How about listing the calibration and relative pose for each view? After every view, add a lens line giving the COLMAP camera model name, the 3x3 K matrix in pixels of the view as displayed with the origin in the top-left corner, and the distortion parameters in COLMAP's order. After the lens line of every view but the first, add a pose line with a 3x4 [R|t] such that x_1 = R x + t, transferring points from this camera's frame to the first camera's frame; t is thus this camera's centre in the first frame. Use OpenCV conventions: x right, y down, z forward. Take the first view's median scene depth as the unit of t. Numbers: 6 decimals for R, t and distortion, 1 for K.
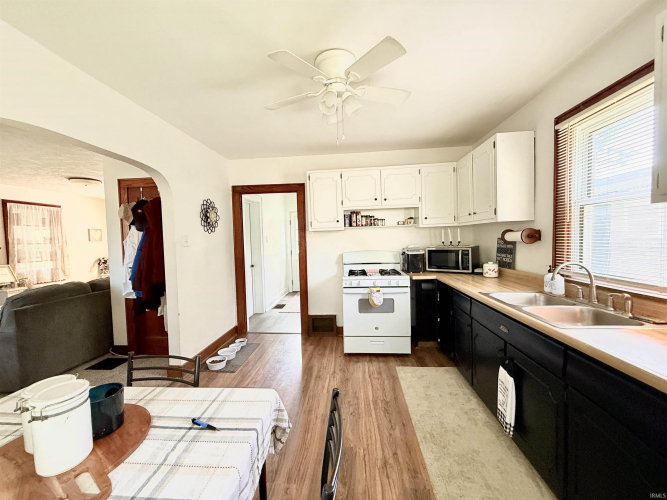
lens RADIAL K [[265.1, 0, 331.0], [0, 265.1, 249.0], [0, 0, 1]] dist [0.001515, 0.000025]
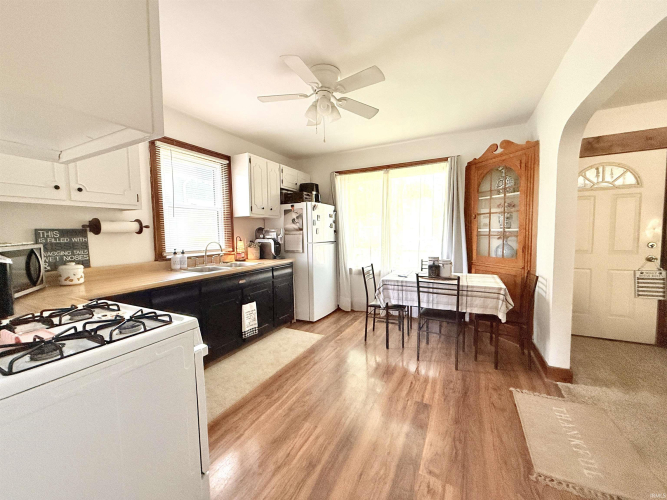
lens RADIAL K [[265.1, 0, 328.1], [0, 265.1, 250.9], [0, 0, 1]] dist [0.001515, 0.000025]
pose [[-0.922784, 0.015757, 0.384995, -0.261498], [0.057873, 0.993497, 0.098052, -0.010269], [-0.380946, 0.112761, -0.917695, 1.261149]]
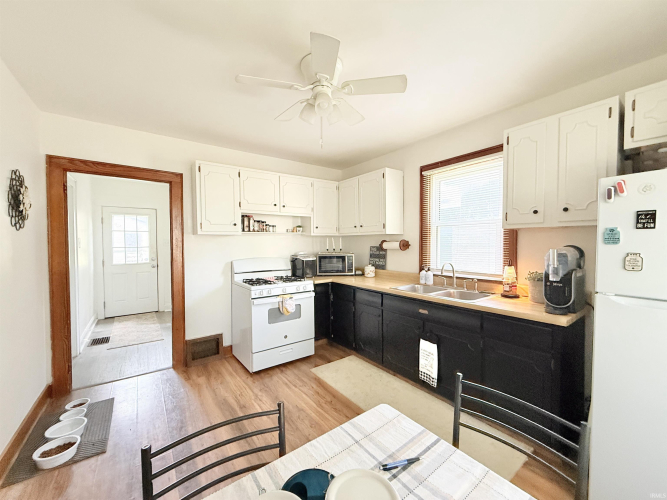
lens RADIAL K [[265.1, 0, 329.6], [0, 265.1, 249.6], [0, 0, 1]] dist [0.001515, 0.000025]
pose [[0.757648, 0.008181, 0.652612, -0.345483], [0.010180, 0.999652, -0.024351, 0.003054], [-0.652584, 0.025093, 0.757301, 0.144409]]
